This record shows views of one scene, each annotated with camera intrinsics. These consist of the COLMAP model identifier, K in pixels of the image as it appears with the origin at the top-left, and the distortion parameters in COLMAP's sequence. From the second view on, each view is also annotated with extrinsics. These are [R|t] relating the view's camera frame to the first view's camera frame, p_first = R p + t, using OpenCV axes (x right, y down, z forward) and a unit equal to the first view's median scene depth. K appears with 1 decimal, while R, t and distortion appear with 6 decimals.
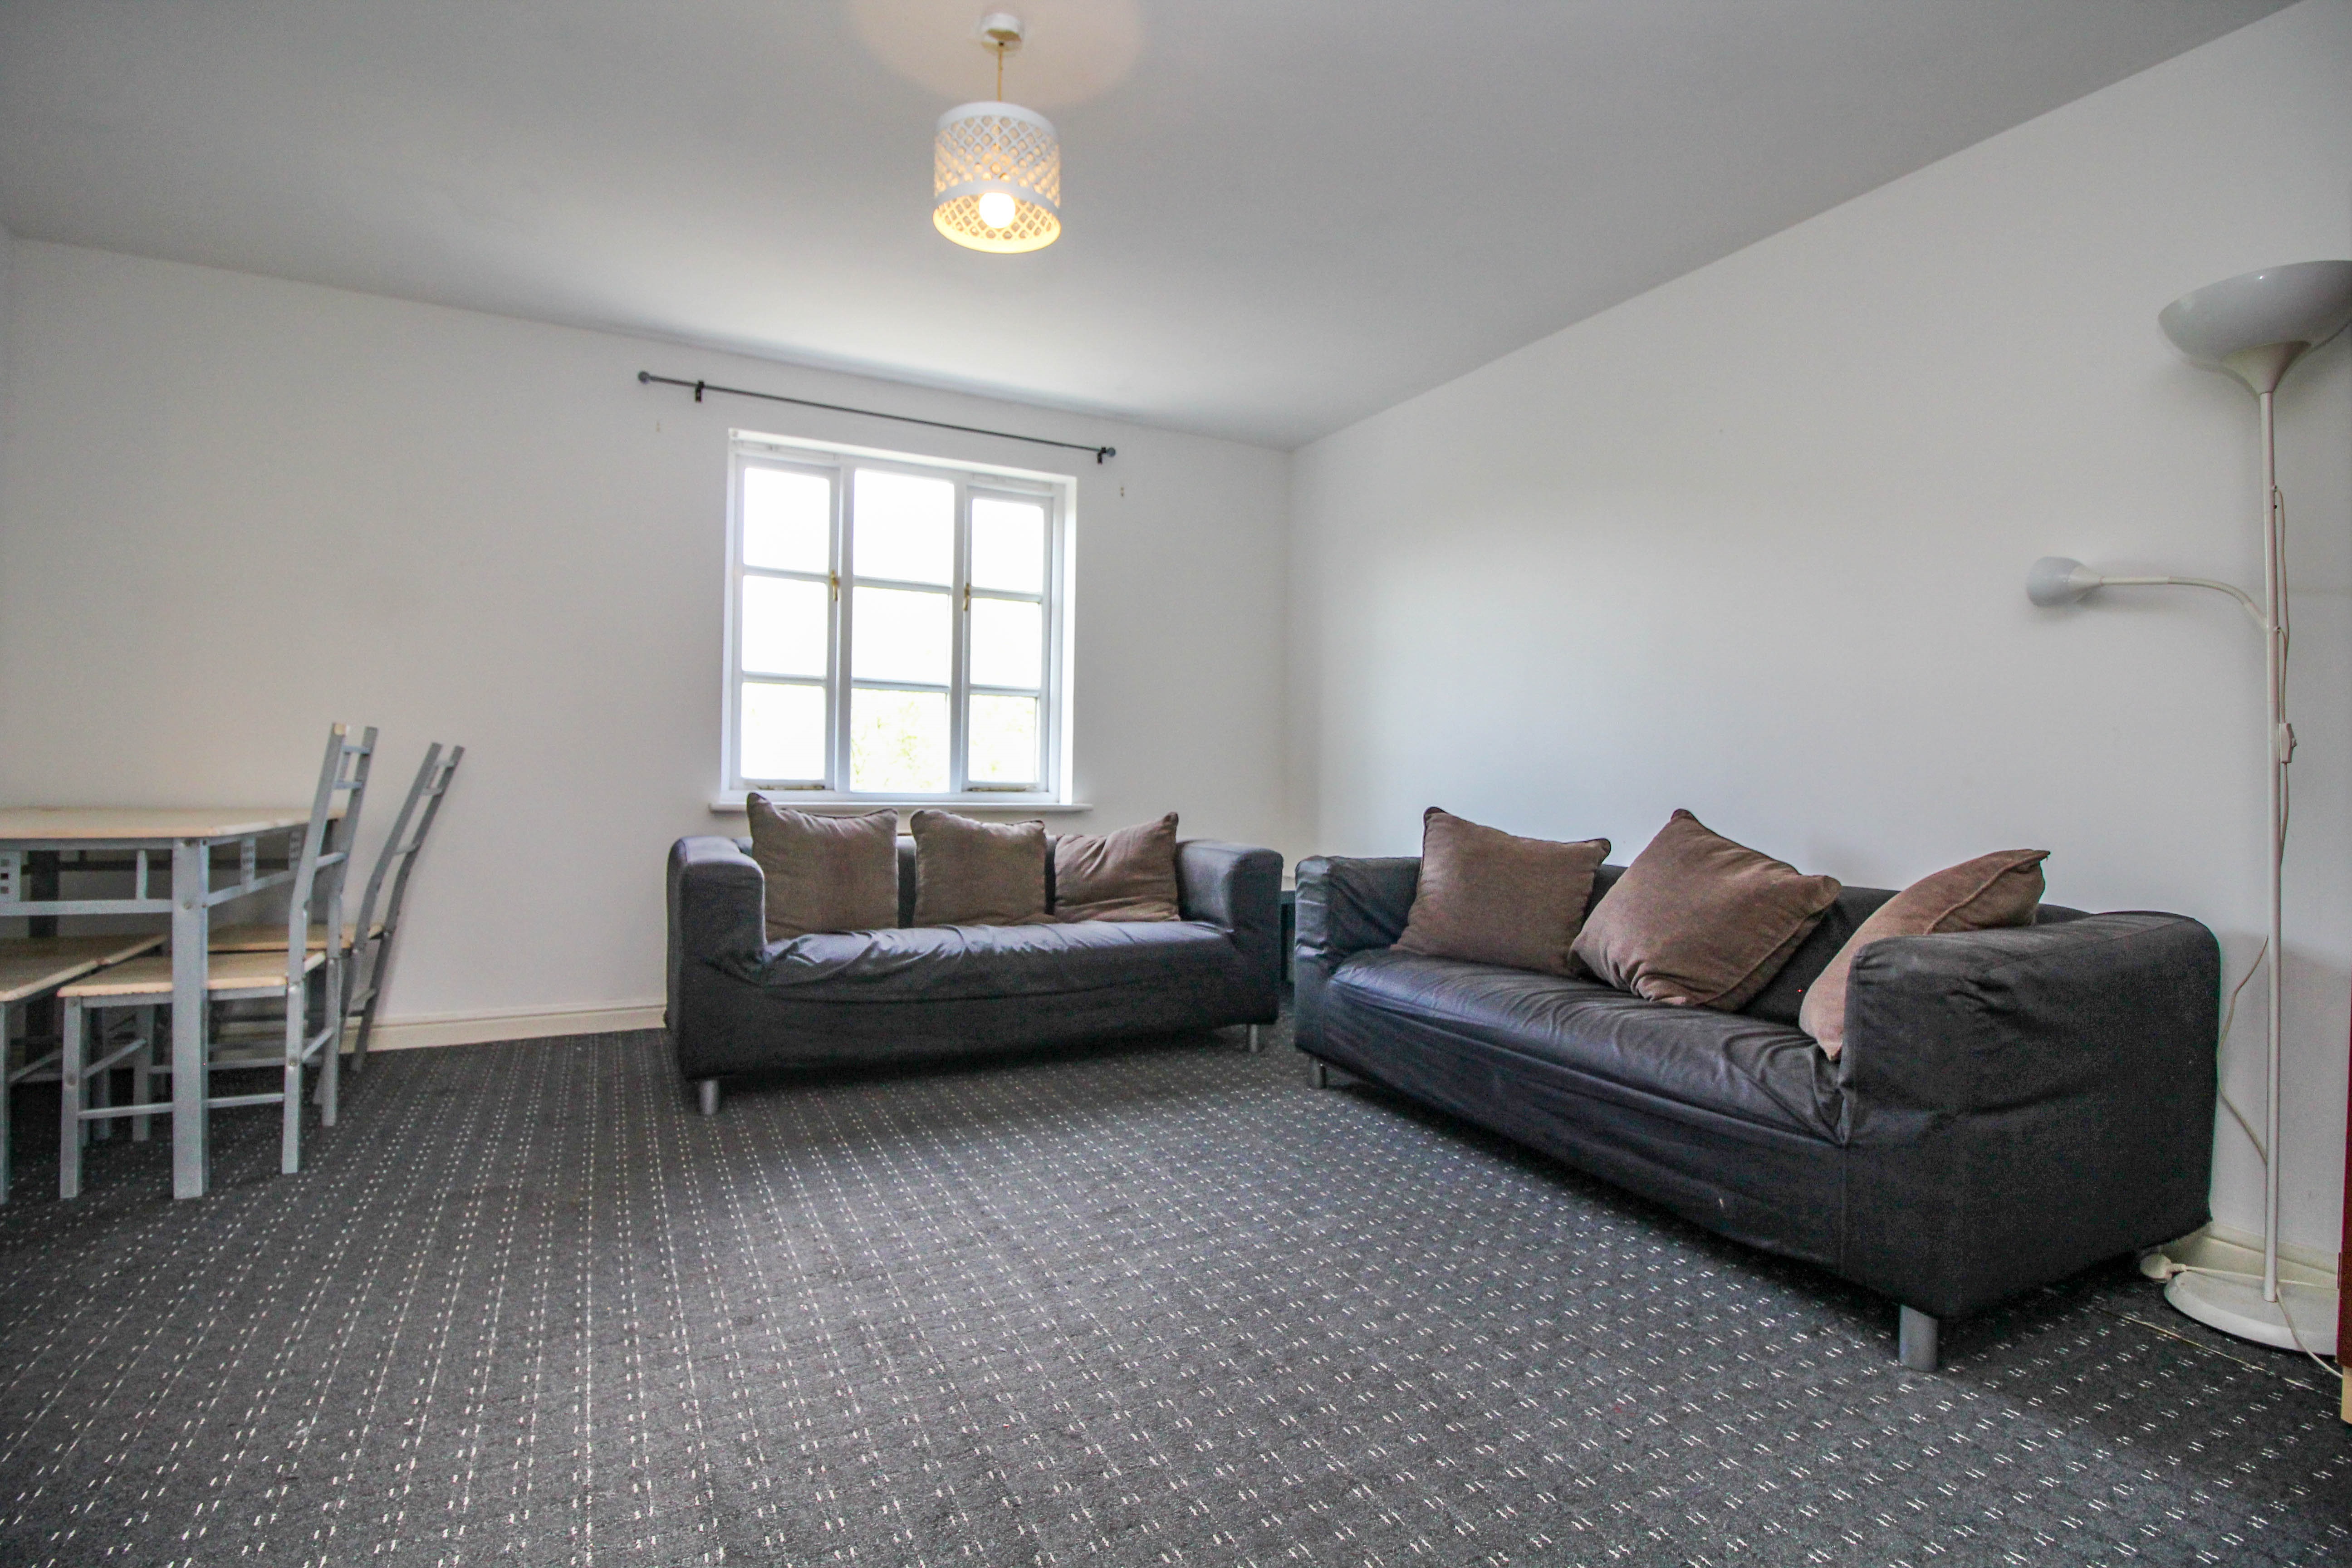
lens RADIAL K [[1078.8, 0, 1161.8], [0, 1078.8, 779.3], [0, 0, 1]] dist [-0.002200, -0.000842]
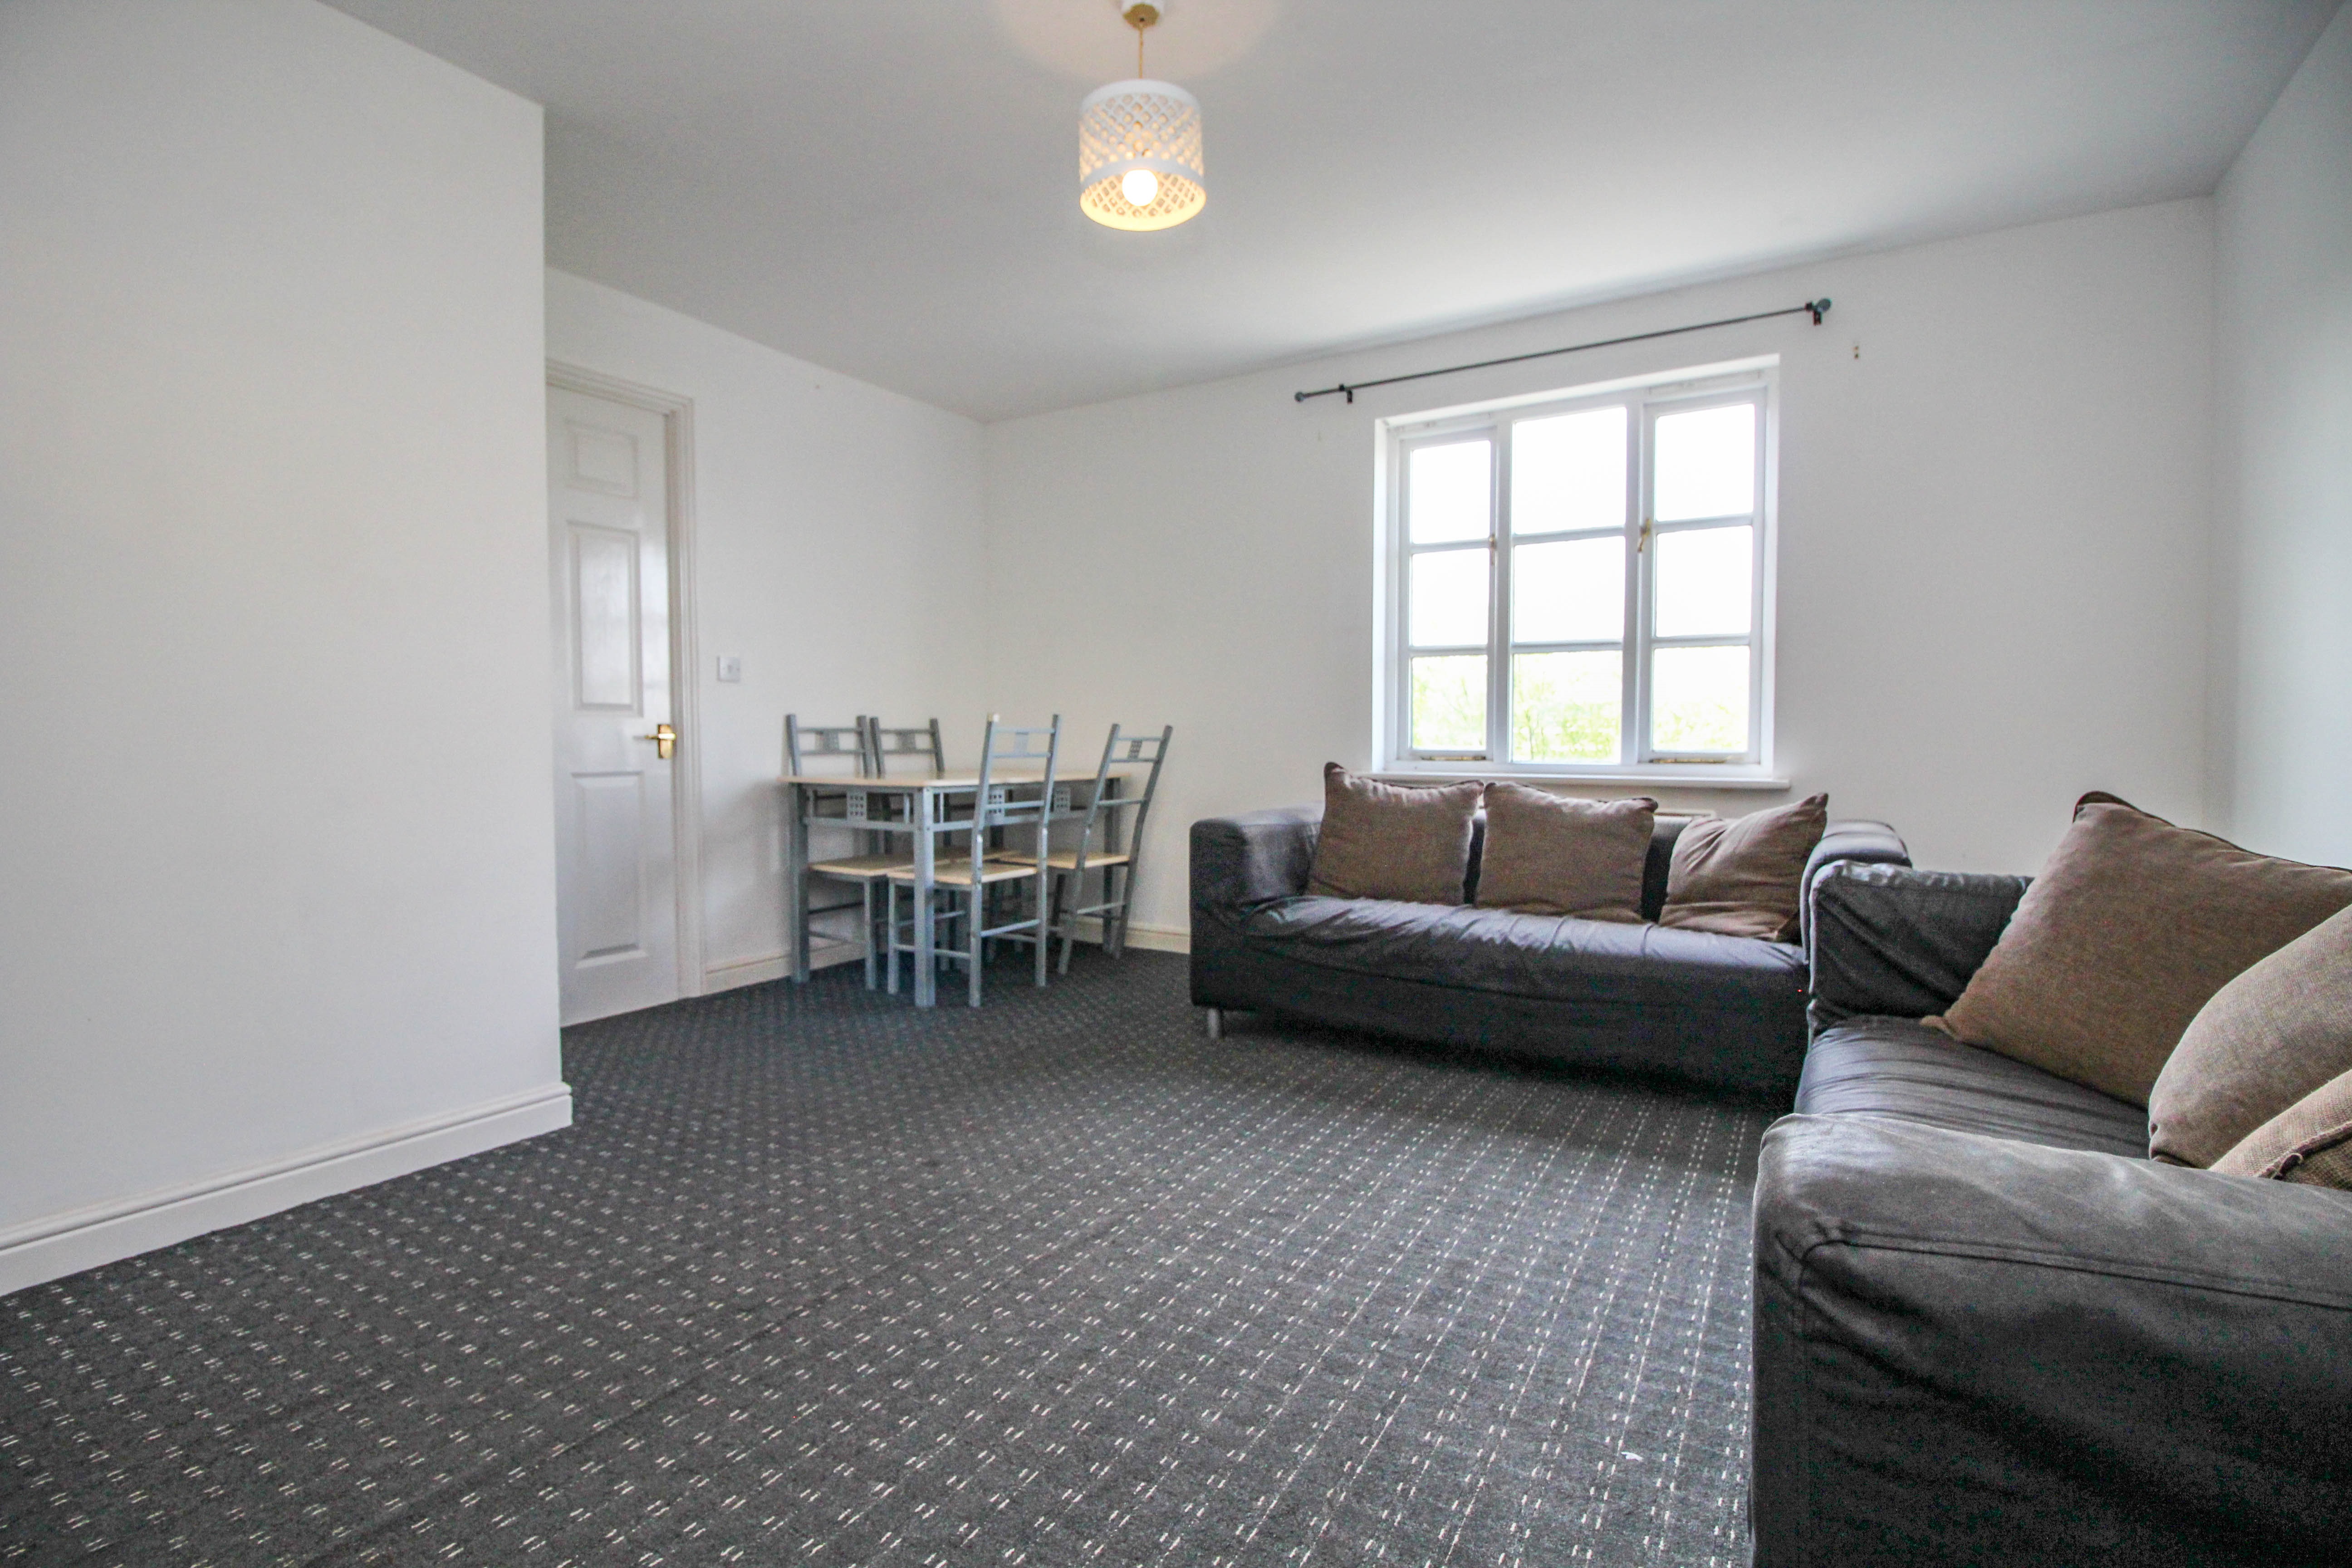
lens RADIAL K [[1078.8, 0, 1161.8], [0, 1078.8, 779.3], [0, 0, 1]] dist [-0.002200, -0.000842]
pose [[0.536470, 0.017490, -0.843738, 0.488571], [0.003596, 0.999729, 0.023010, 0.004670], [0.843912, -0.015378, 0.536261, 0.310197]]
